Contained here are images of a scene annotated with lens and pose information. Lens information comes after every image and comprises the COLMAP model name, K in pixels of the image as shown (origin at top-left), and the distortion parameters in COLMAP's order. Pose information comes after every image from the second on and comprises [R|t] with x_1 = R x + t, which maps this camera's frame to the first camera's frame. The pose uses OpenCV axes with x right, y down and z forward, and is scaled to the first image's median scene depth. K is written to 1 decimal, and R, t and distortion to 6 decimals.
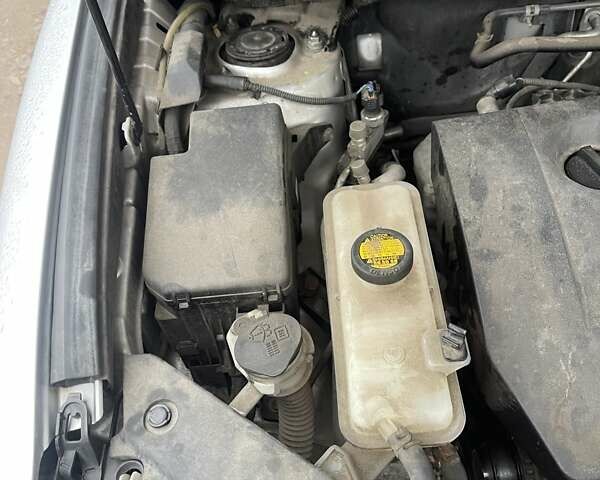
lens RADIAL K [[607.2, 0, 290.1], [0, 607.2, 240.3], [0, 0, 1]] dist [0.006406, -0.000399]
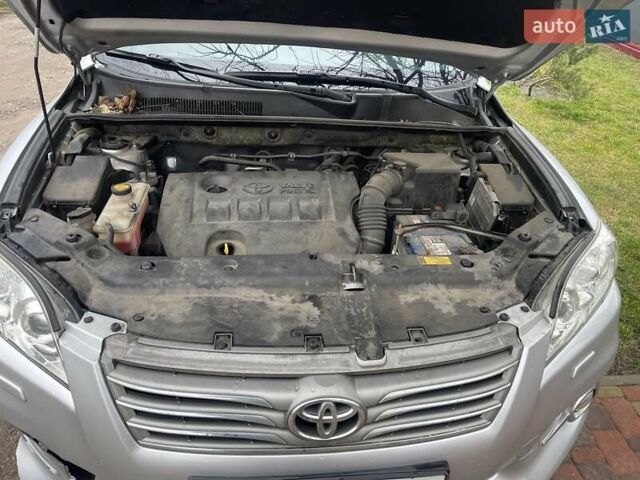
lens RADIAL K [[490.1, 0, 320.0], [0, 490.1, 240.0], [0, 0, 1]] dist [0.065390, -0.087767]
pose [[0.982531, 0.109261, 0.150647, 0.658547], [-0.054760, 0.943407, -0.327084, 0.866533], [-0.177859, 0.313121, 0.932910, -1.254878]]
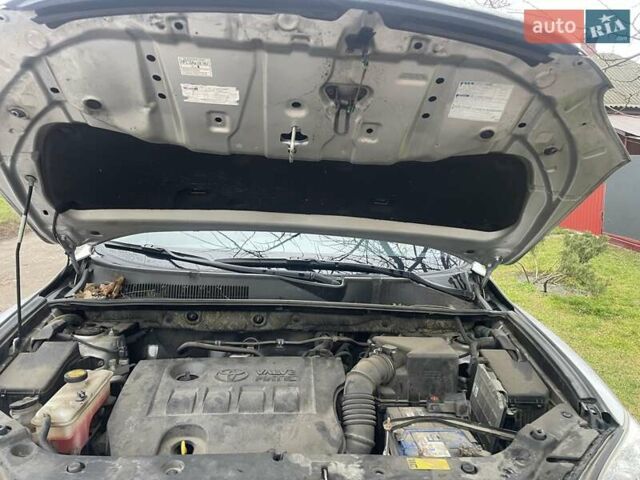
lens RADIAL K [[490.1, 0, 320.0], [0, 490.1, 240.0], [0, 0, 1]] dist [0.065390, -0.087767]
pose [[0.988299, 0.144924, 0.047563, 0.883974], [-0.076763, 0.742039, -0.665947, 0.833606], [-0.131806, 0.654504, 0.744481, -1.100874]]
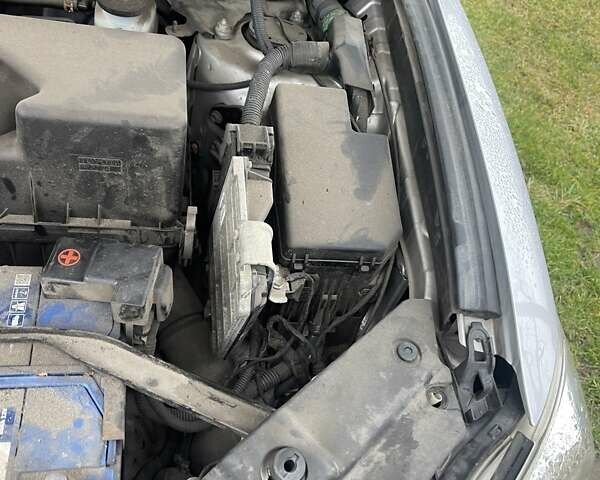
lens RADIAL K [[607.2, 0, 290.1], [0, 607.2, 240.3], [0, 0, 1]] dist [0.006406, -0.000399]
pose [[0.945375, 0.142558, 0.293161, 1.568450], [-0.144275, 0.989410, -0.015877, -0.112536], [-0.292320, -0.027286, 0.955931, -0.147674]]
